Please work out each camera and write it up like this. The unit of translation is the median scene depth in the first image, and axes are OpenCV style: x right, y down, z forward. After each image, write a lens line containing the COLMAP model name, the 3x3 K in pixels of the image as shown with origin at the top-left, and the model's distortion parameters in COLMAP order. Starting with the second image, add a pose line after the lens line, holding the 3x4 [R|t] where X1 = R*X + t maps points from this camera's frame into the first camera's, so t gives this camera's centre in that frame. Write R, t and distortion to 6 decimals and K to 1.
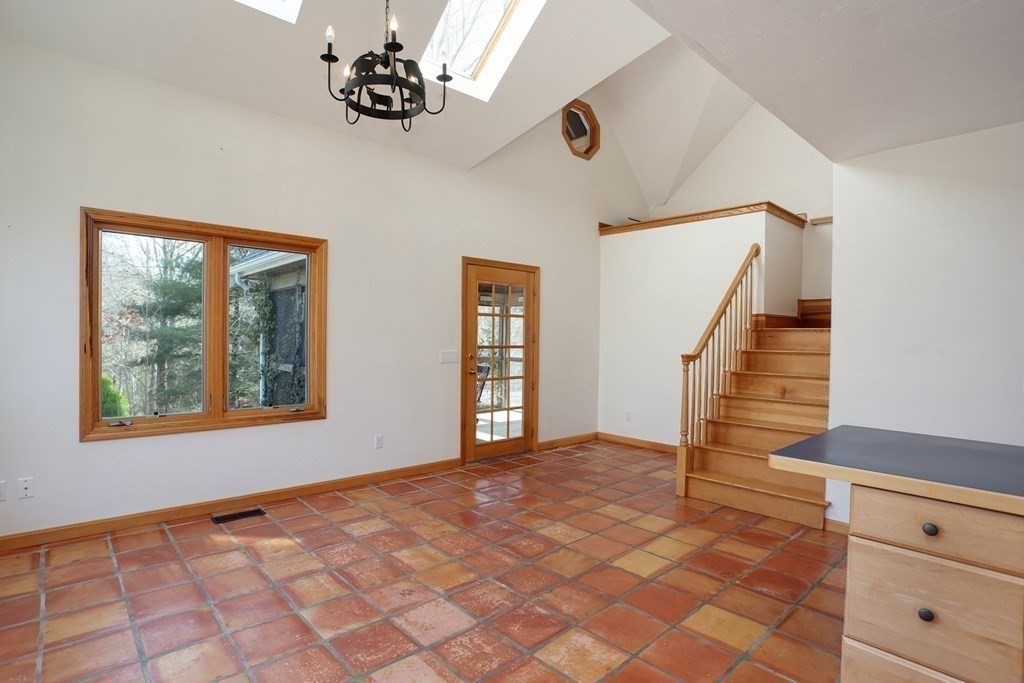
lens RADIAL K [[505.4, 0, 503.7], [0, 505.4, 340.5], [0, 0, 1]] dist [-0.020124, 0.001765]
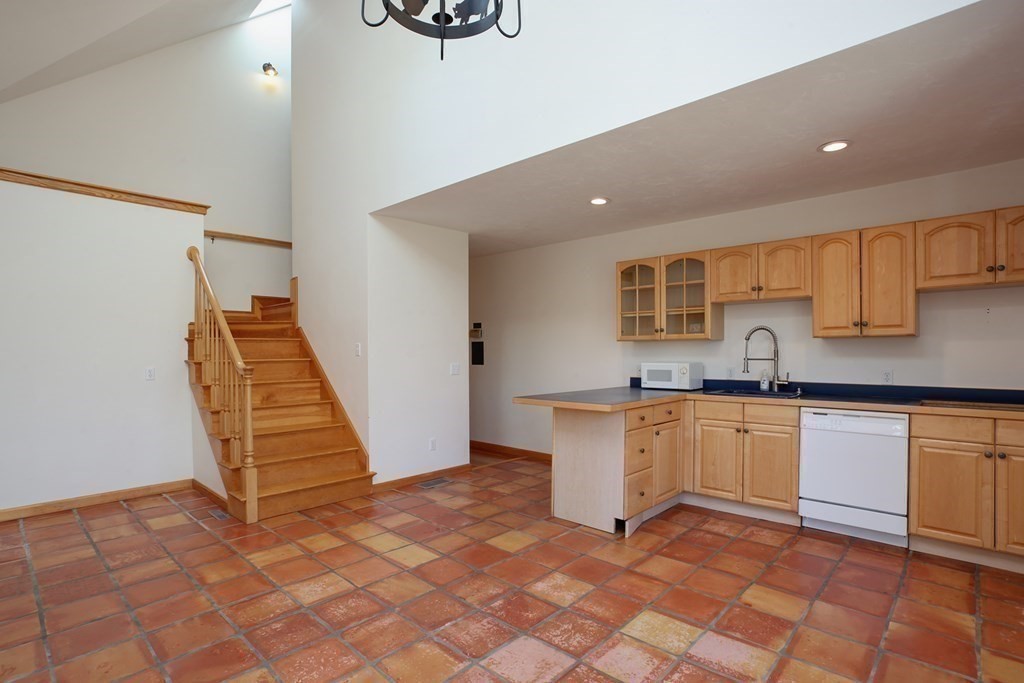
lens RADIAL K [[505.4, 0, 503.9], [0, 505.4, 347.9], [0, 0, 1]] dist [-0.020124, 0.001765]
pose [[-0.062571, -0.005846, 0.998023, -0.837245], [0.007946, 0.999948, 0.006356, -0.008759], [-0.998009, 0.008327, -0.062521, 0.890905]]
